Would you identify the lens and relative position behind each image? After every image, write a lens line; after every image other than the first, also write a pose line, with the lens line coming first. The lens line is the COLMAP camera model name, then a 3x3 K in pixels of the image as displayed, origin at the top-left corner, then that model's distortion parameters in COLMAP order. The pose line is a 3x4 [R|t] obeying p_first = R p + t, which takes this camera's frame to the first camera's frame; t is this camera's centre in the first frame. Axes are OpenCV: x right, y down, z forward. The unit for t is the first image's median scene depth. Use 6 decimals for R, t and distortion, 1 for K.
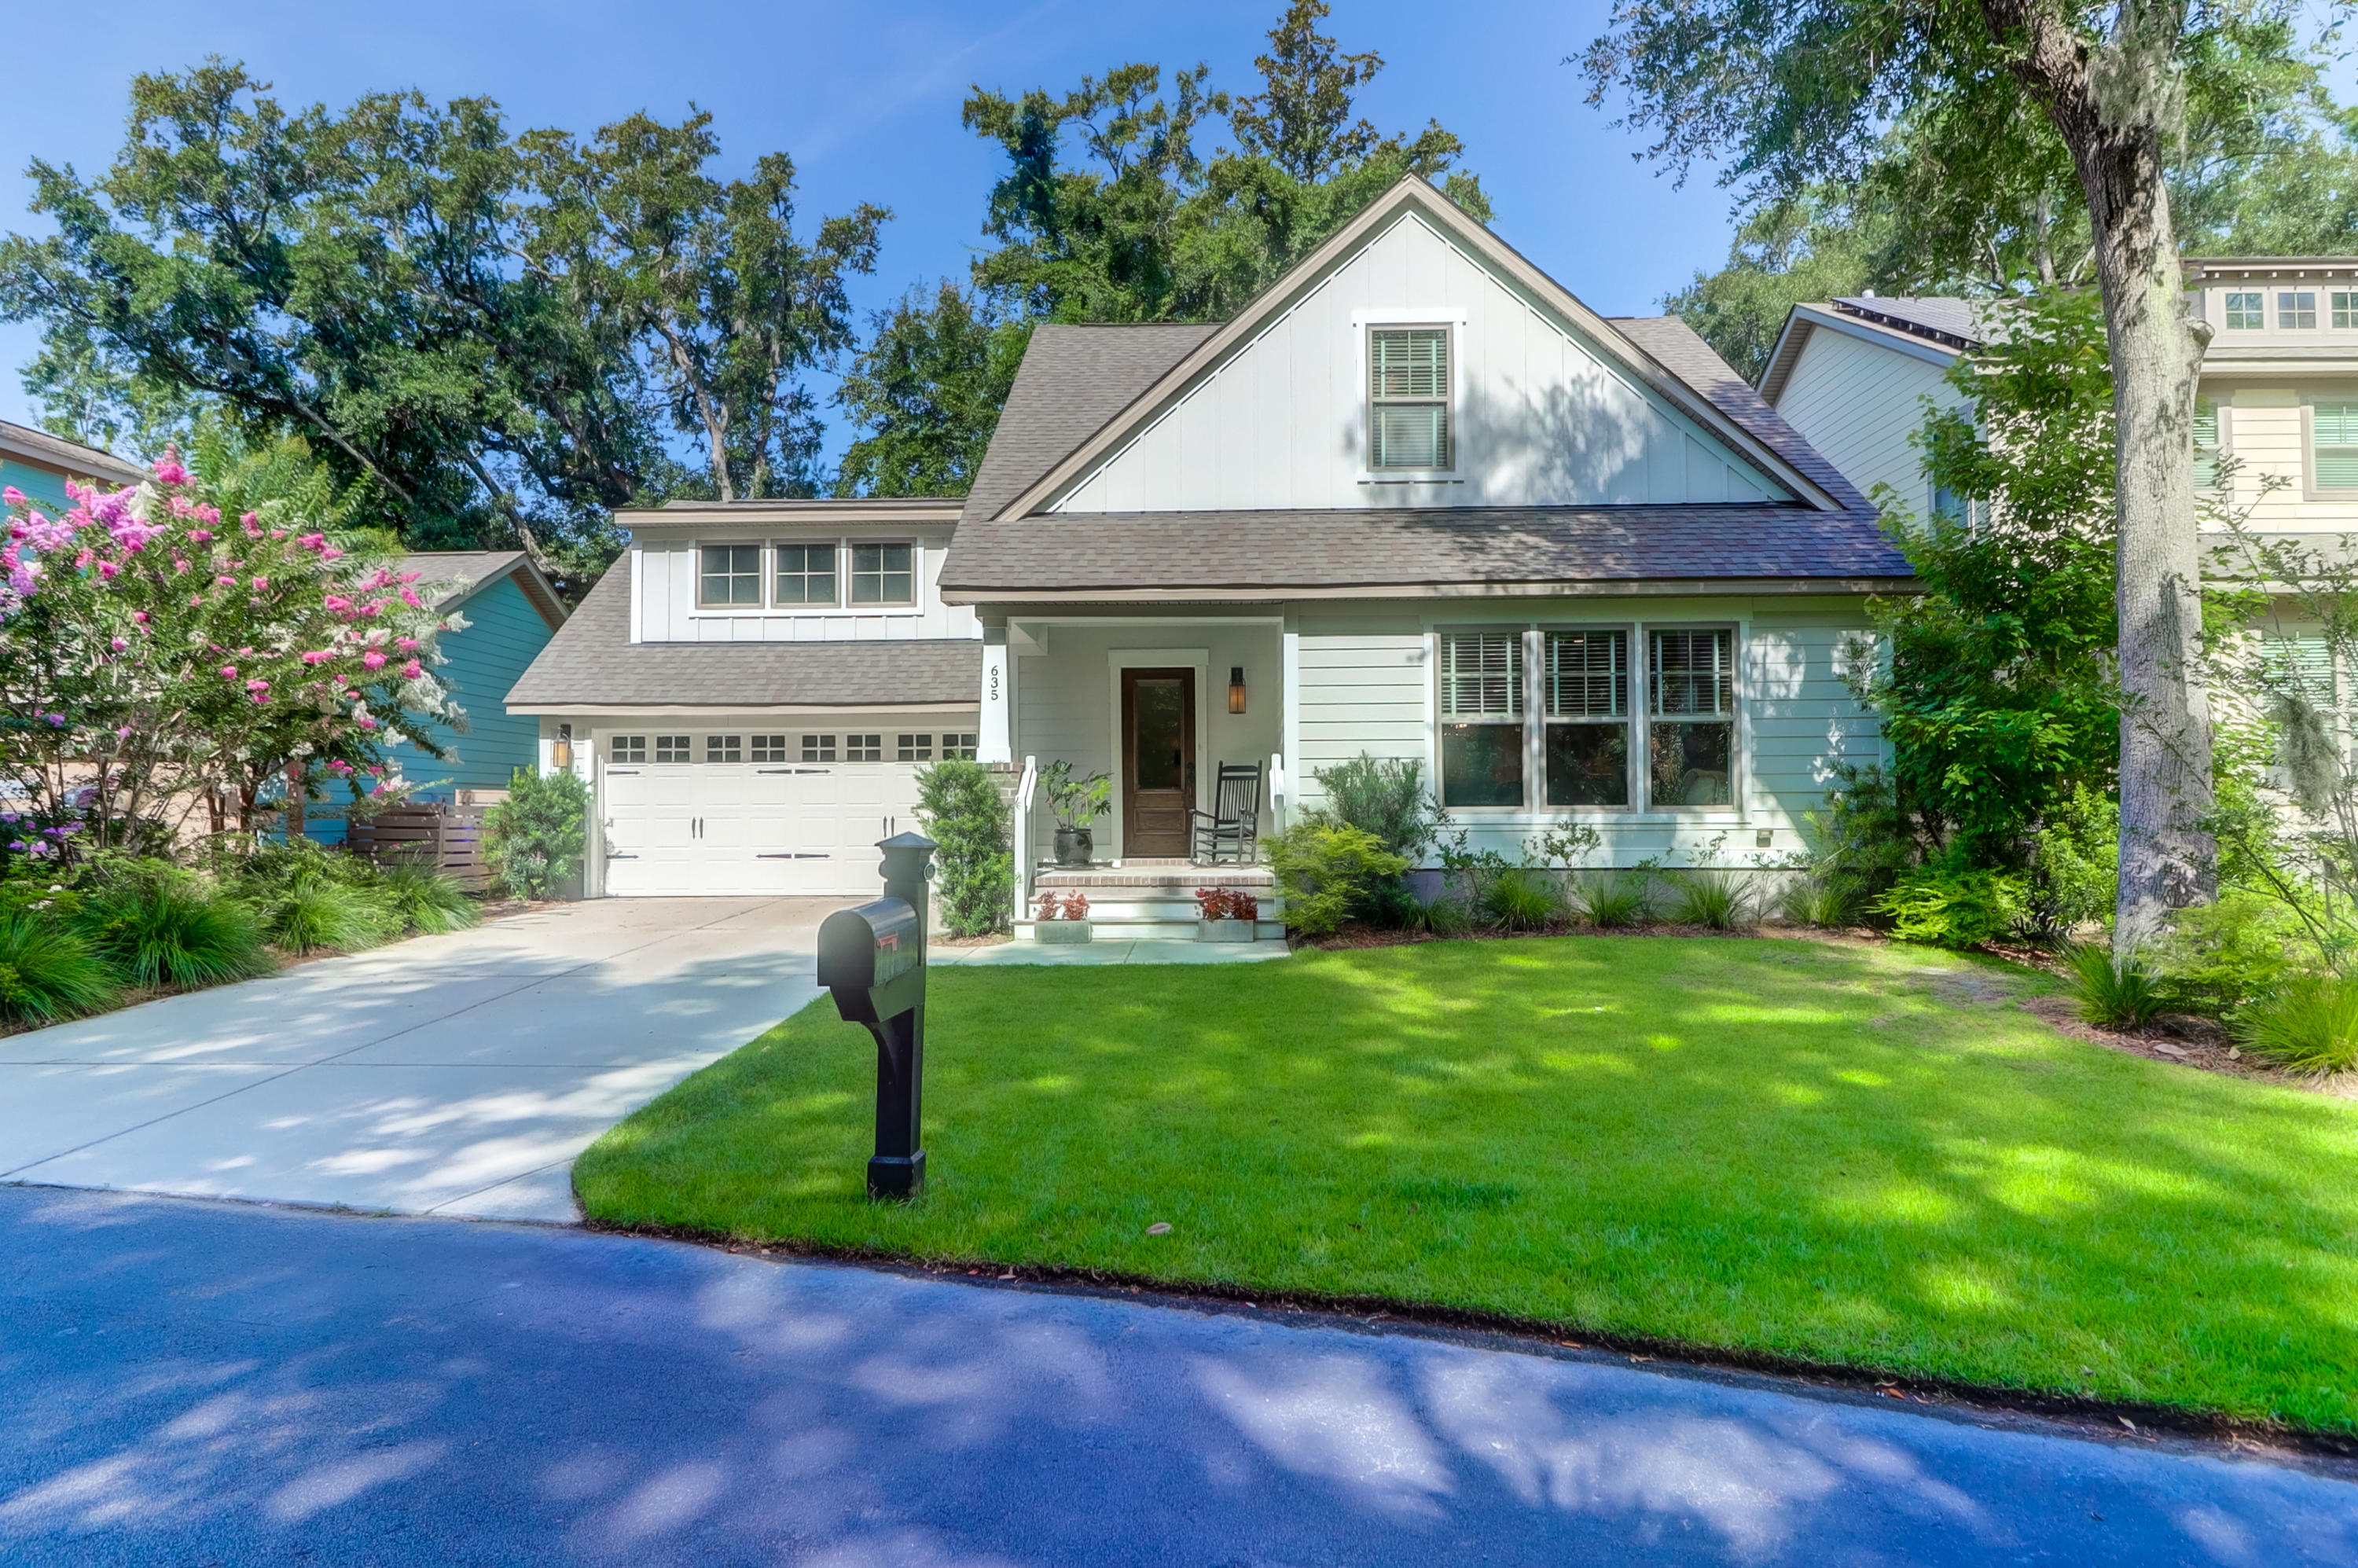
lens RADIAL K [[1409.5, 0, 1179.0], [0, 1409.5, 784.0], [0, 0, 1]] dist [0.000046, -0.000008]
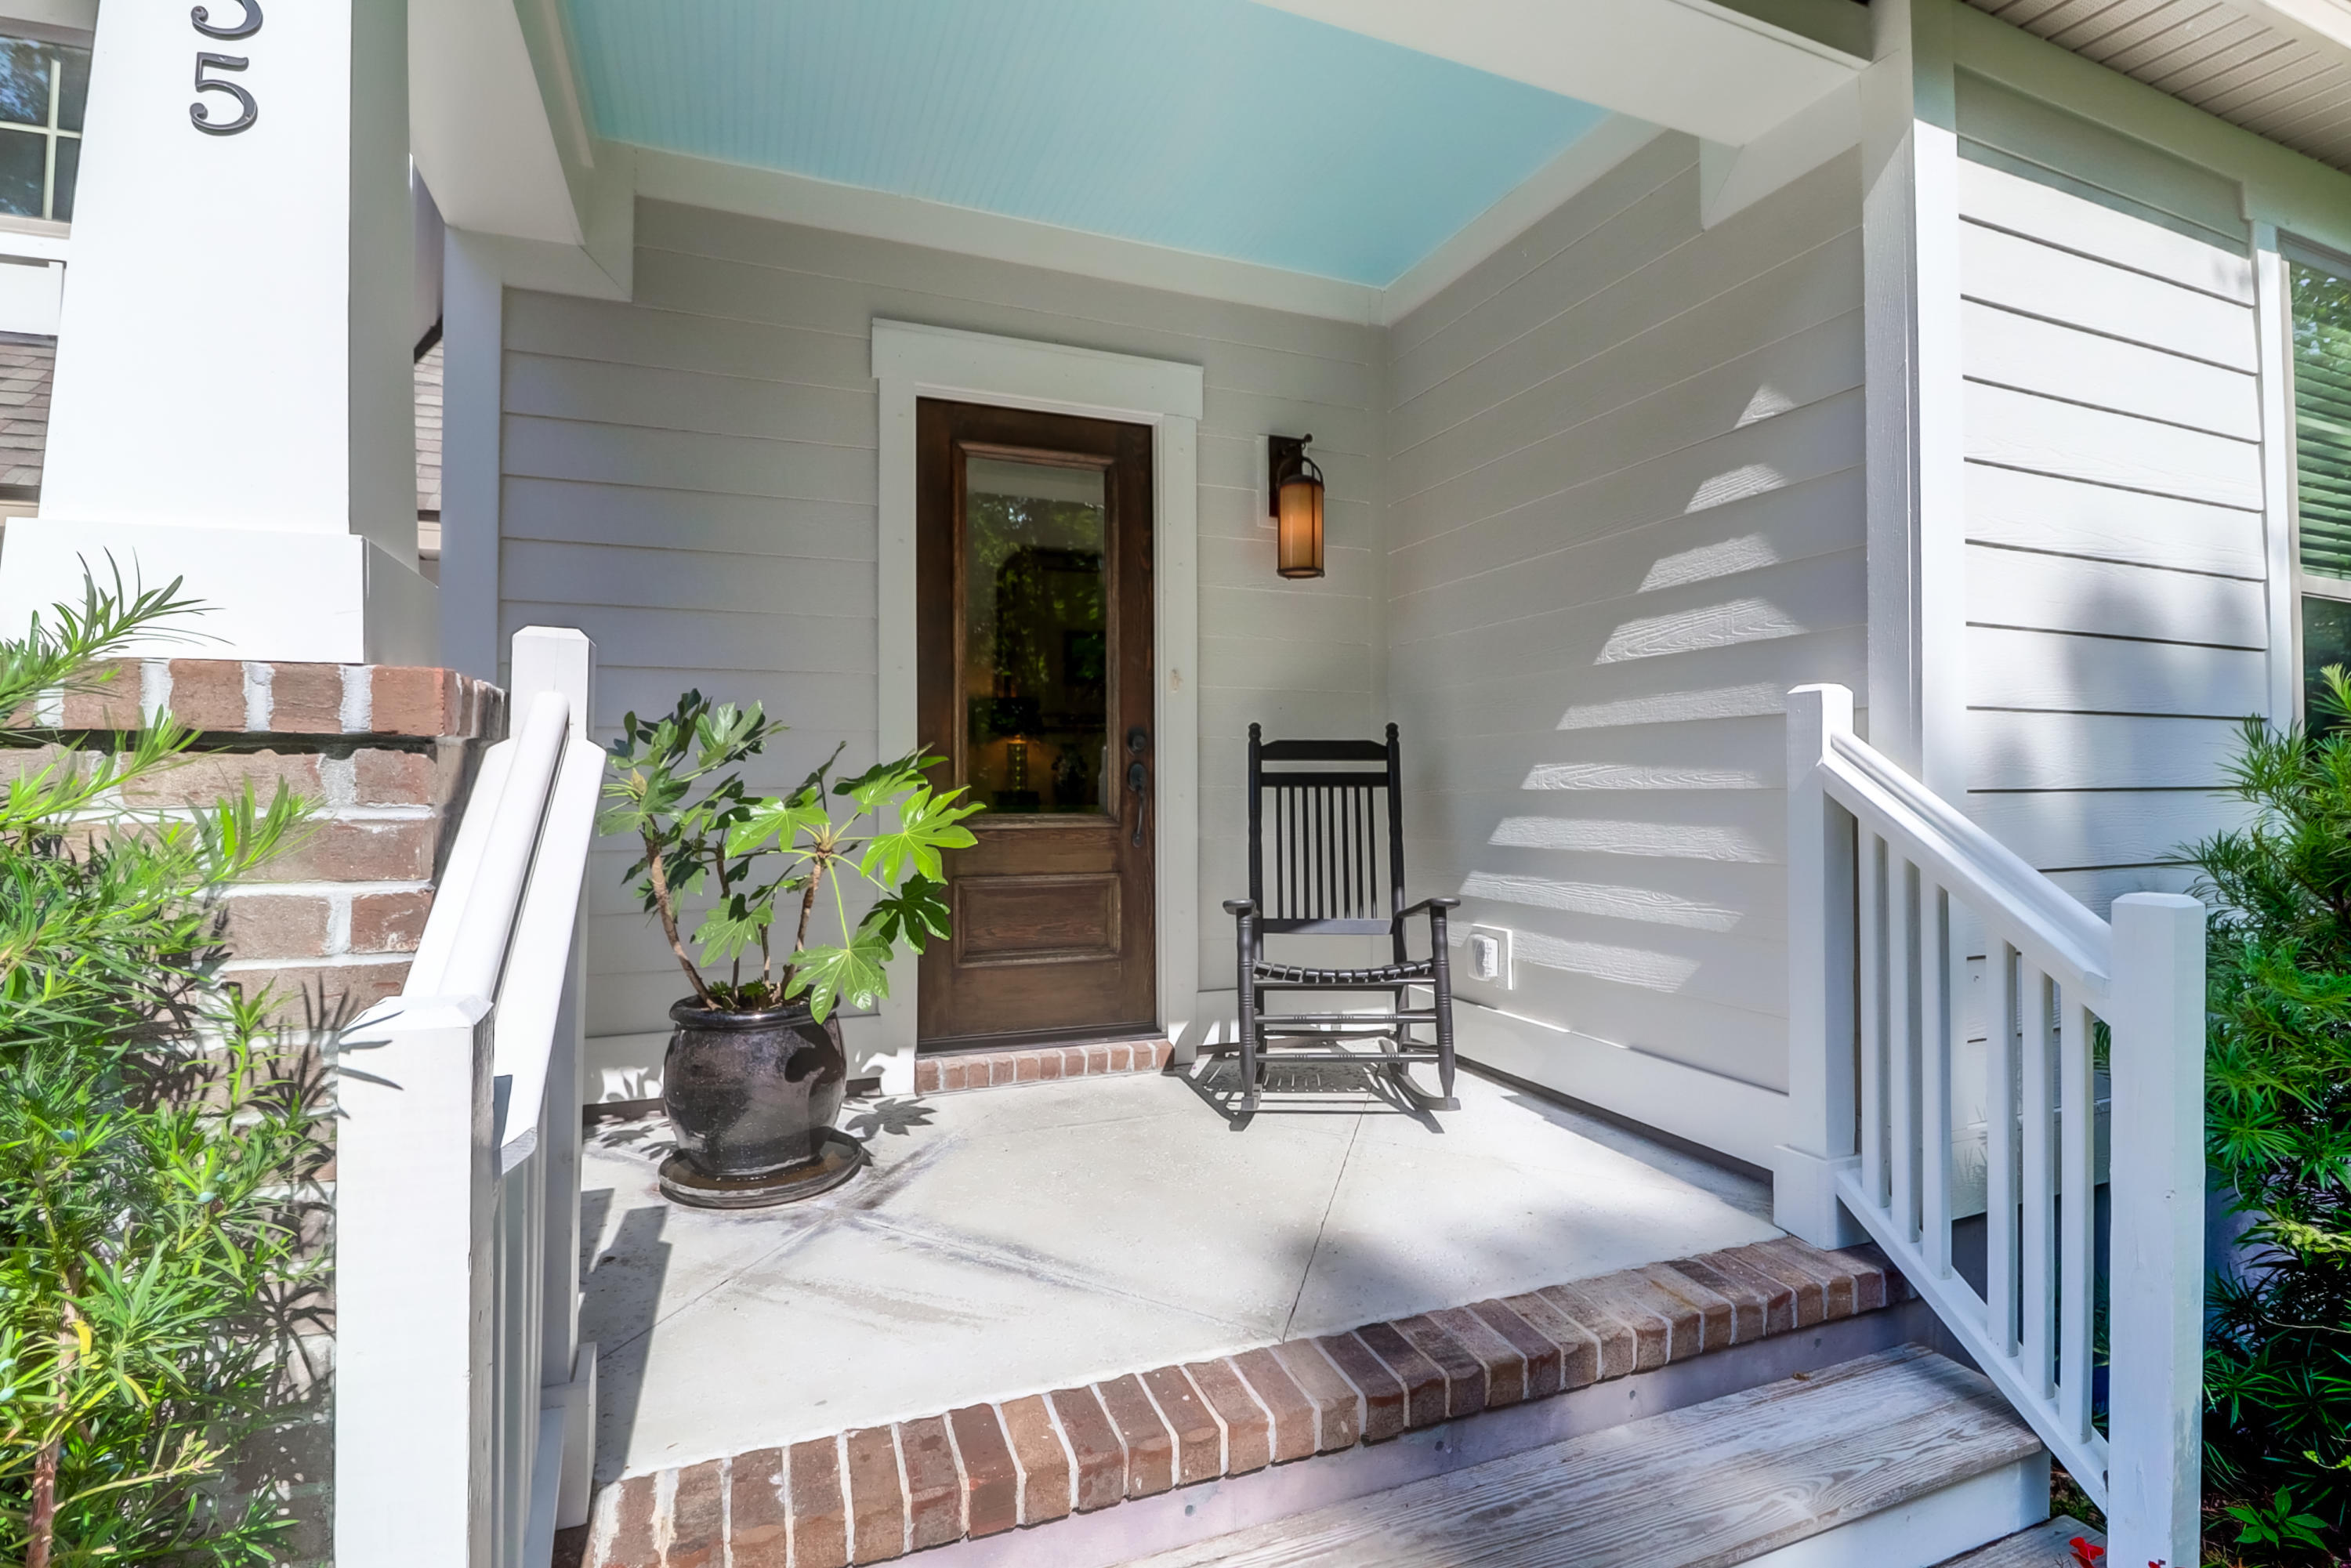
lens RADIAL K [[1088.3, 0, 1166.8], [0, 1088.3, 771.7], [0, 0, 1]] dist [-0.000148, -0.022325]
pose [[0.919003, 0.004842, 0.394221, -0.083080], [-0.006003, 0.999981, 0.001714, -0.006248], [-0.394205, -0.003942, 0.919014, 0.795793]]
